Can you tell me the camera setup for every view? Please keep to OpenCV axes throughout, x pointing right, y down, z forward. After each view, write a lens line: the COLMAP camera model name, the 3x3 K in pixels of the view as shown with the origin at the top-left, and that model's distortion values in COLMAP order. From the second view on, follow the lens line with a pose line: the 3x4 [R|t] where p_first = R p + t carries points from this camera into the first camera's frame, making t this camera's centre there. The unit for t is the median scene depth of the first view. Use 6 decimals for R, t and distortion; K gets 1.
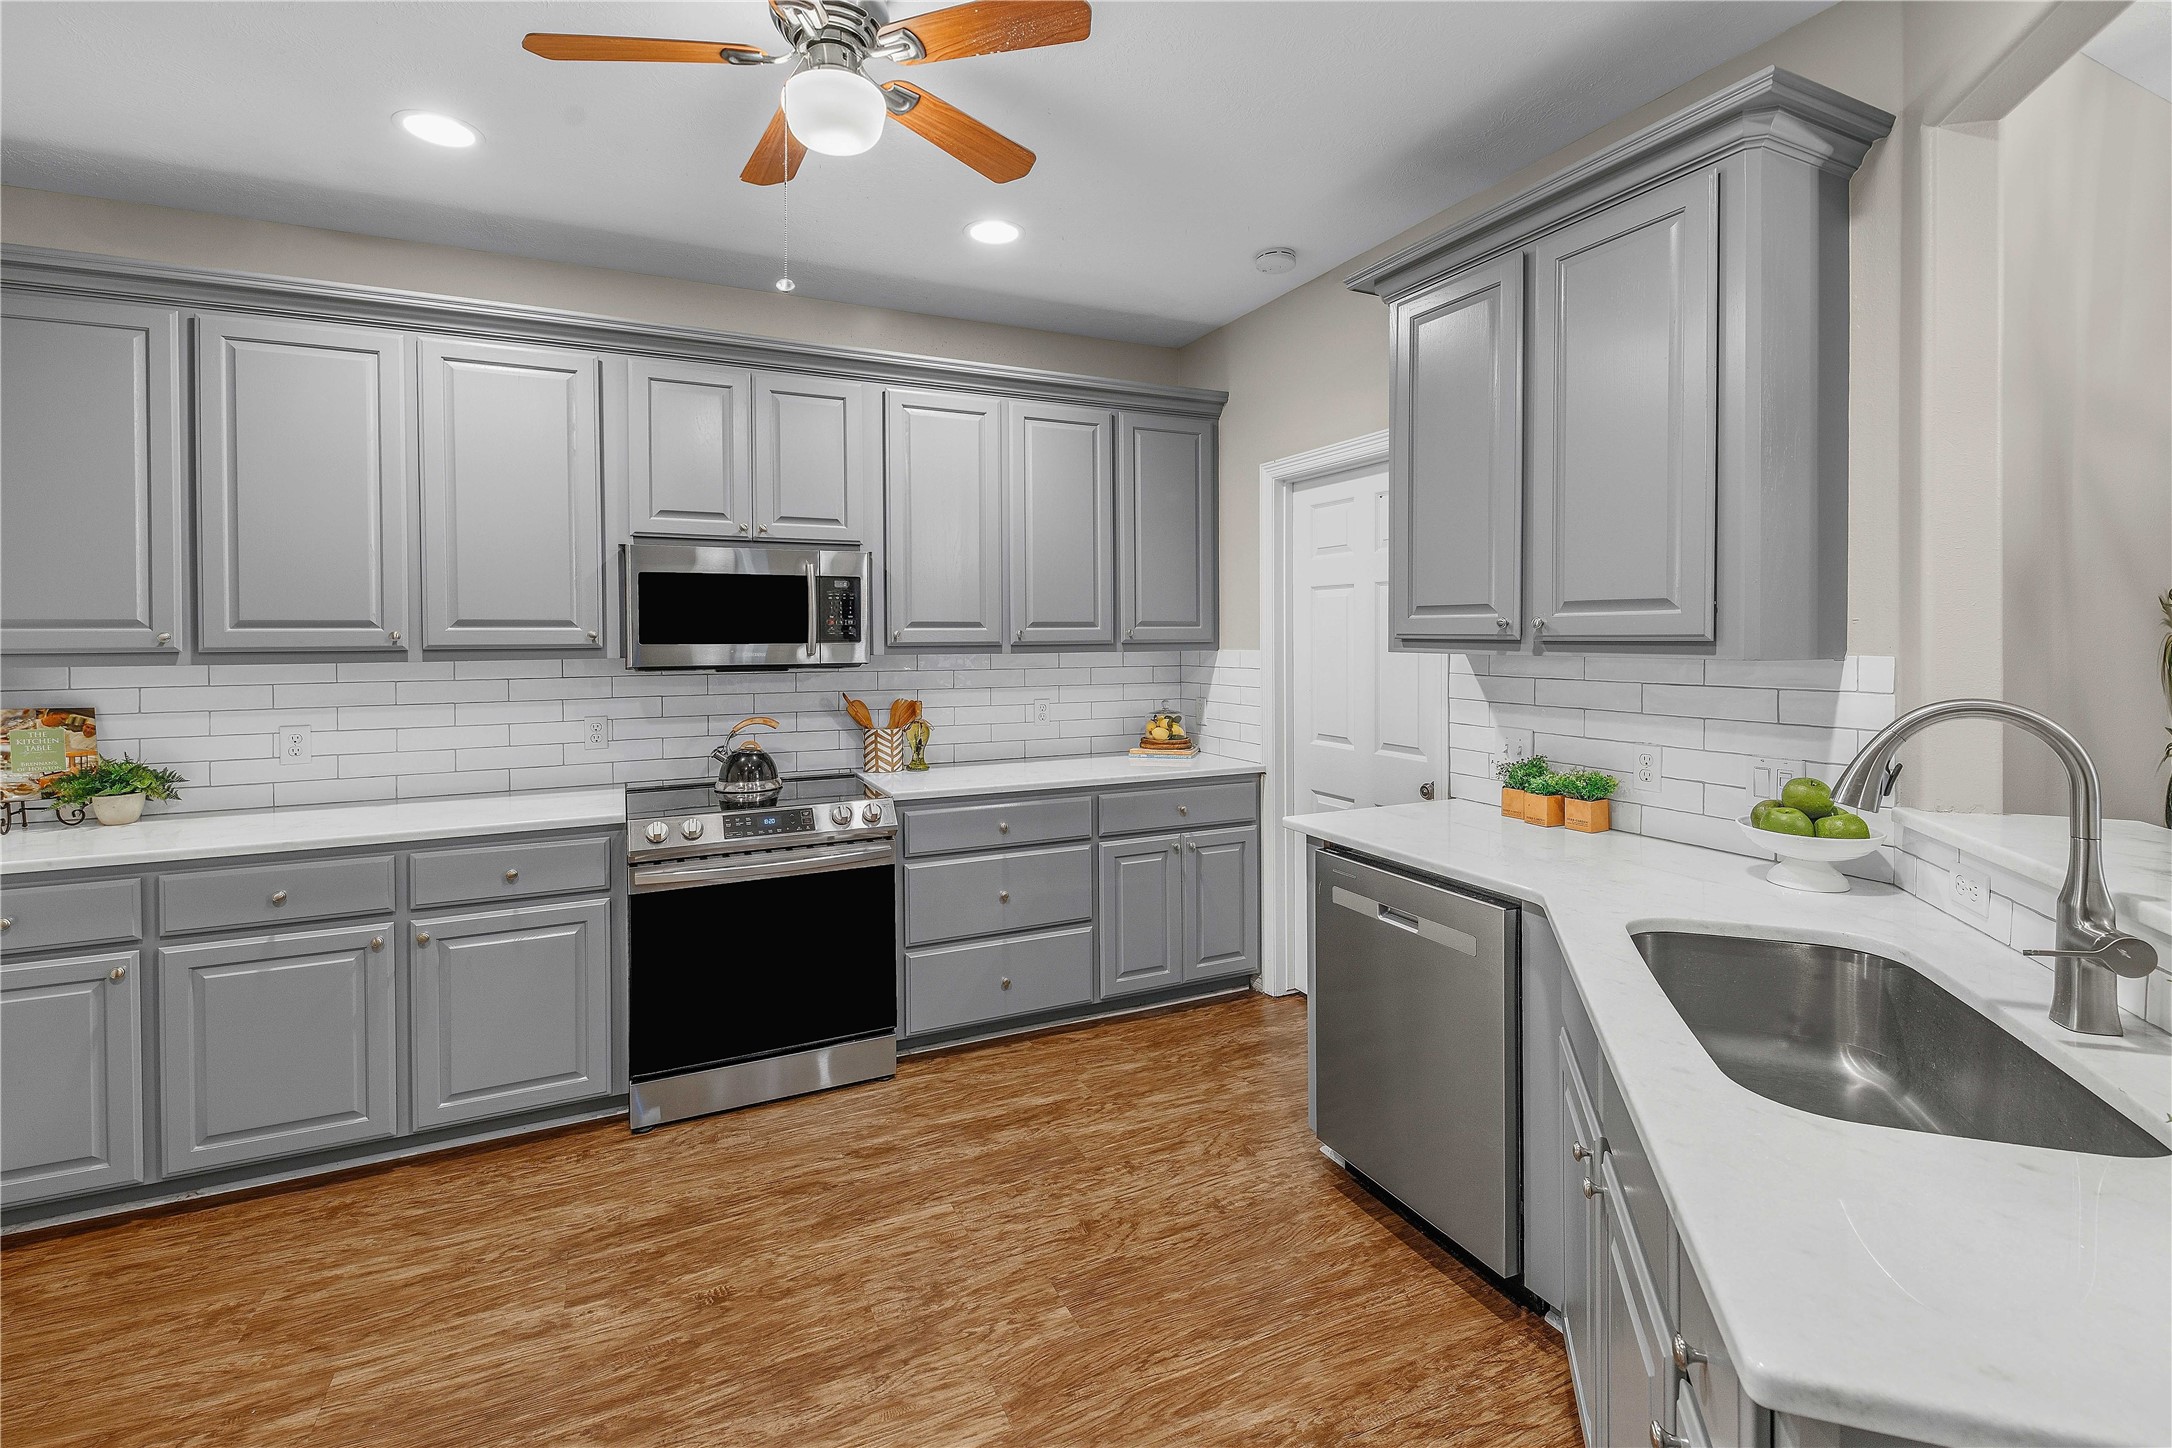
lens RADIAL K [[967.1, 0, 1083.3], [0, 967.1, 650.6], [0, 0, 1]] dist [0.015971, -0.000076]
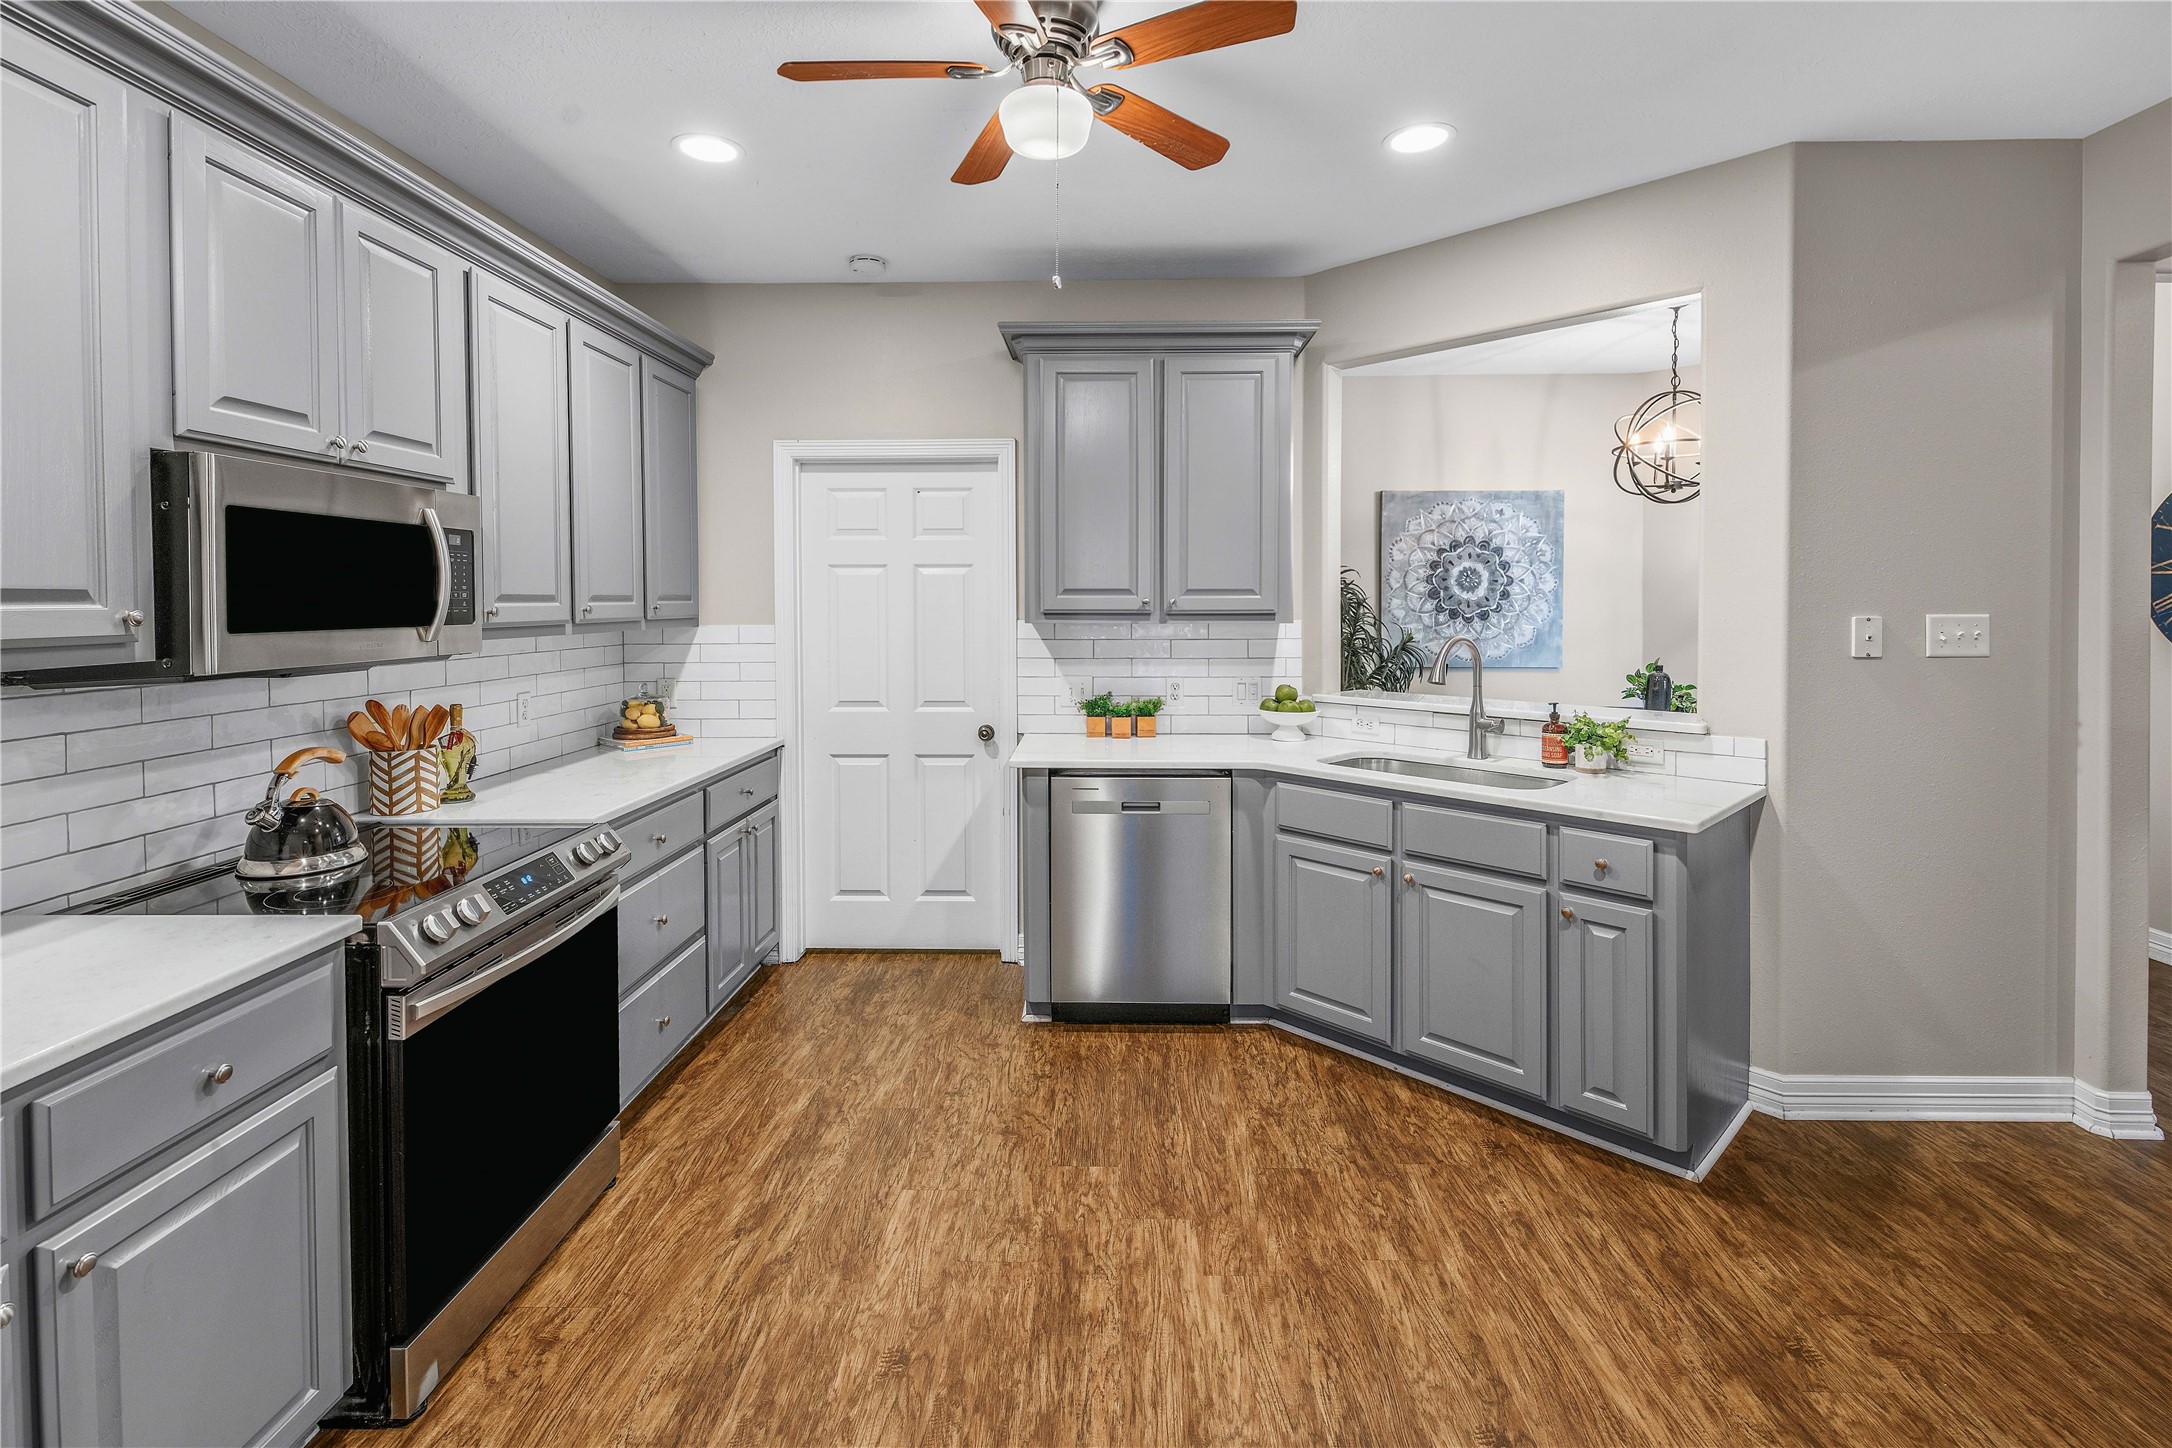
lens RADIAL K [[998.6, 0, 1112.8], [0, 998.6, 627.0], [0, 0, 1]] dist [0.004665, -0.000024]
pose [[0.437550, -0.020569, 0.898959, -0.768144], [0.015399, 0.999763, 0.015380, -0.011407], [-0.899062, 0.007114, 0.437763, 0.294577]]
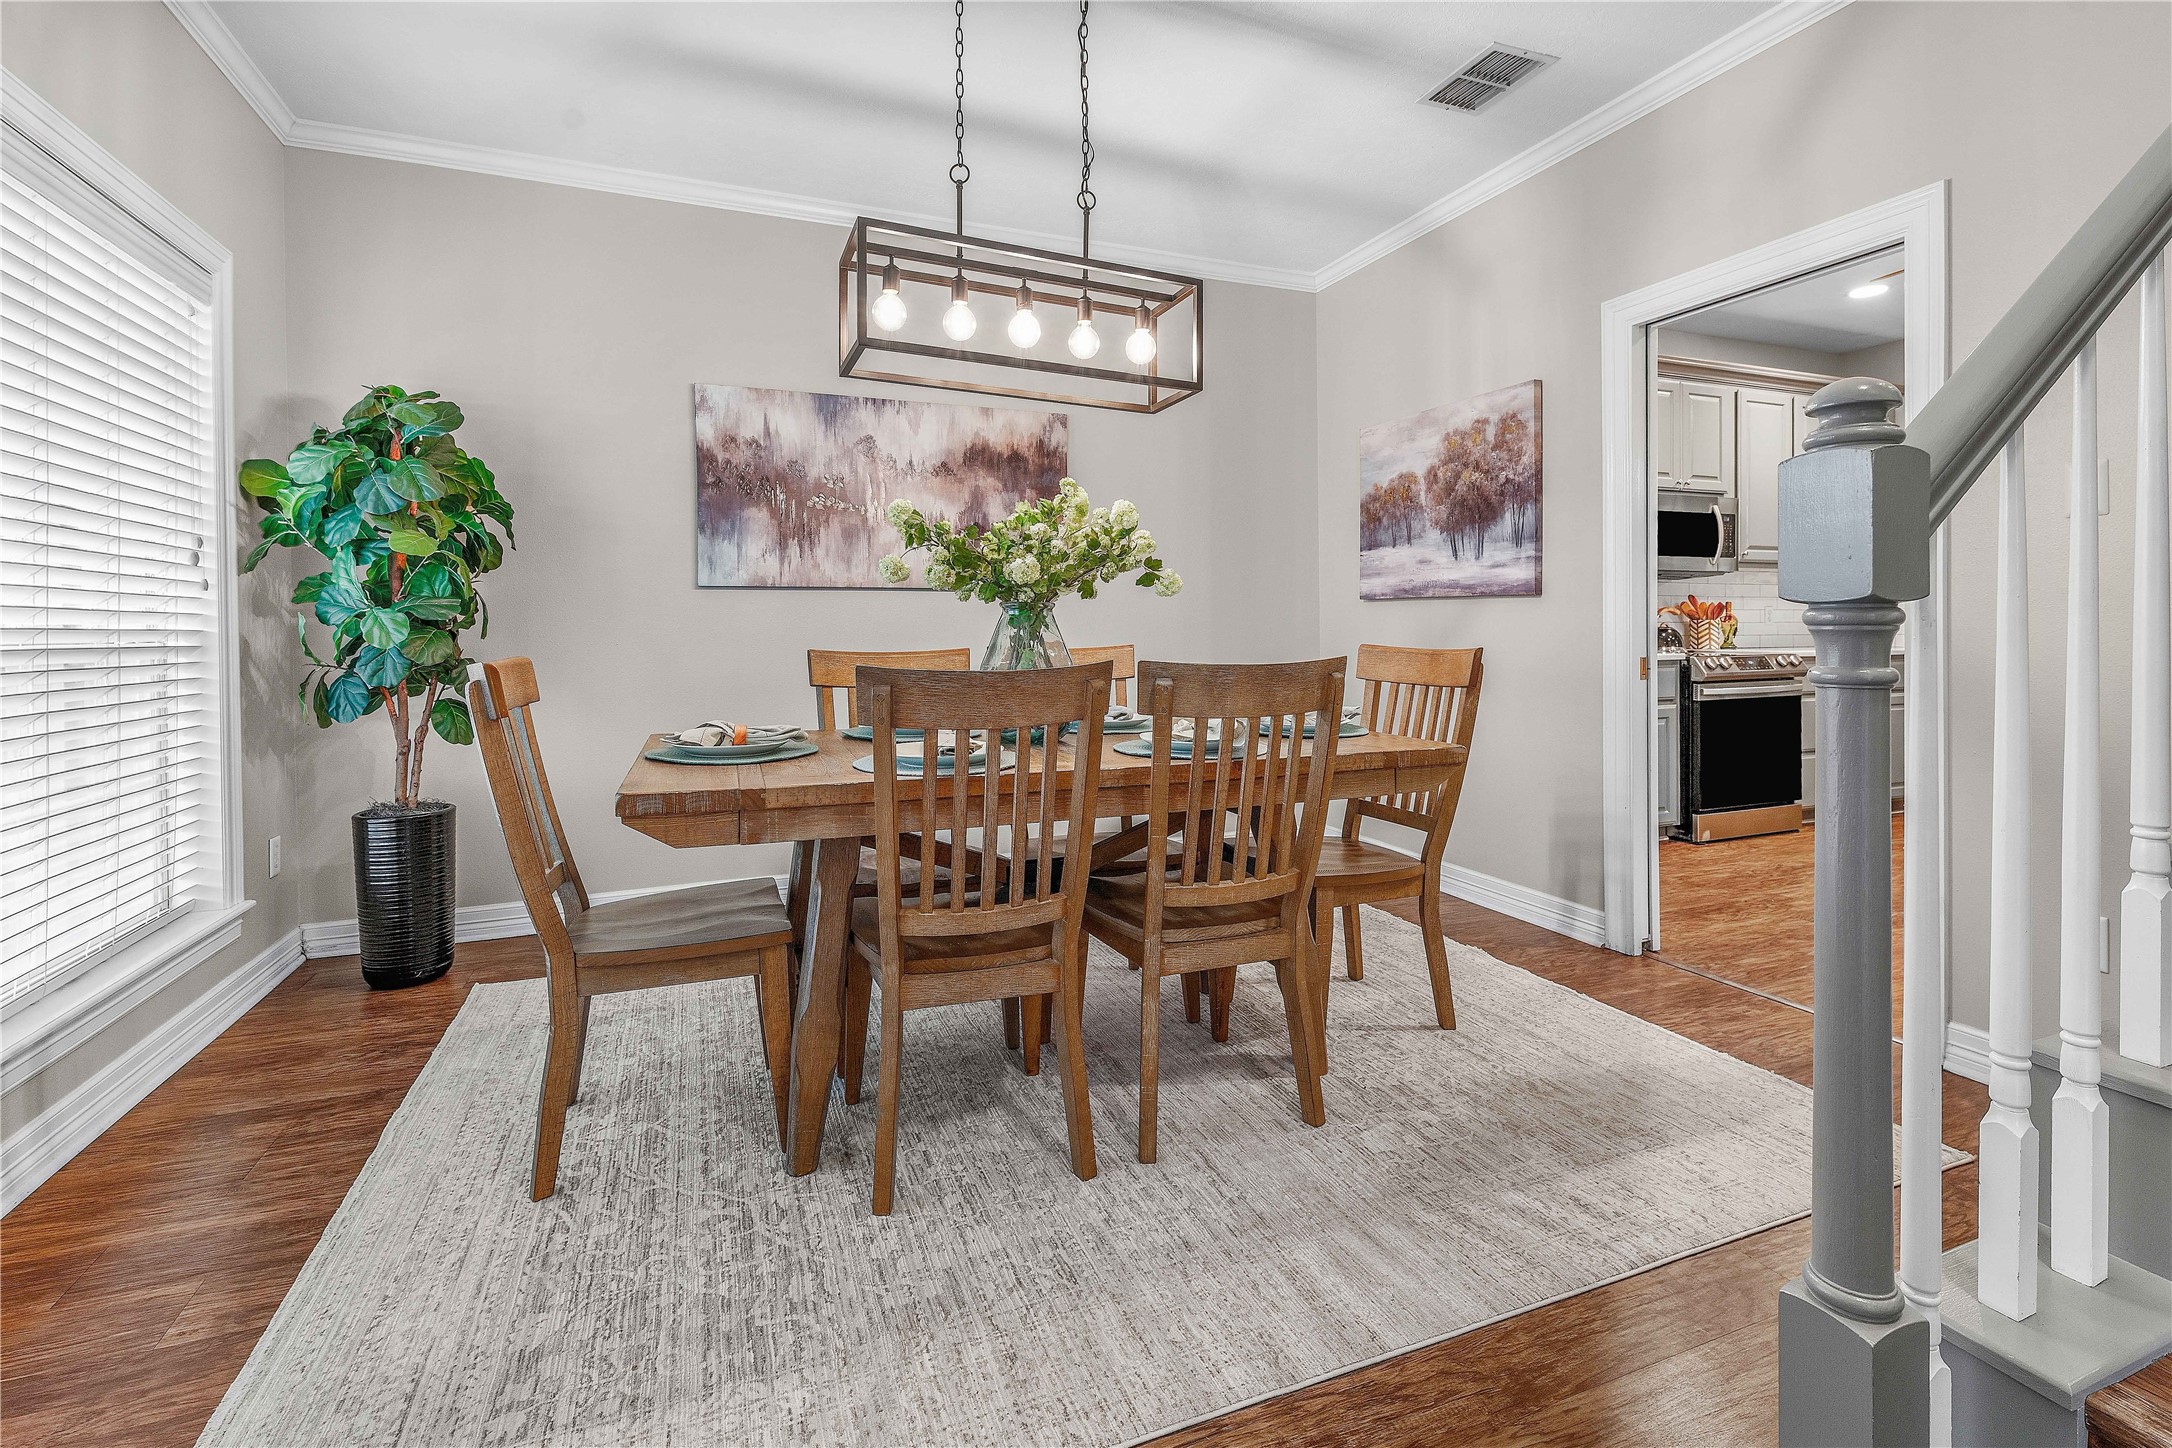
lens RADIAL K [[998.6, 0, 1112.8], [0, 998.6, 627.0], [0, 0, 1]] dist [0.004665, -0.000024]
pose [[0.998839, -0.006572, -0.047715, -1.267952], [0.006142, 0.999939, -0.009158, 0.121027], [0.047772, 0.008854, 0.998819, -0.680442]]
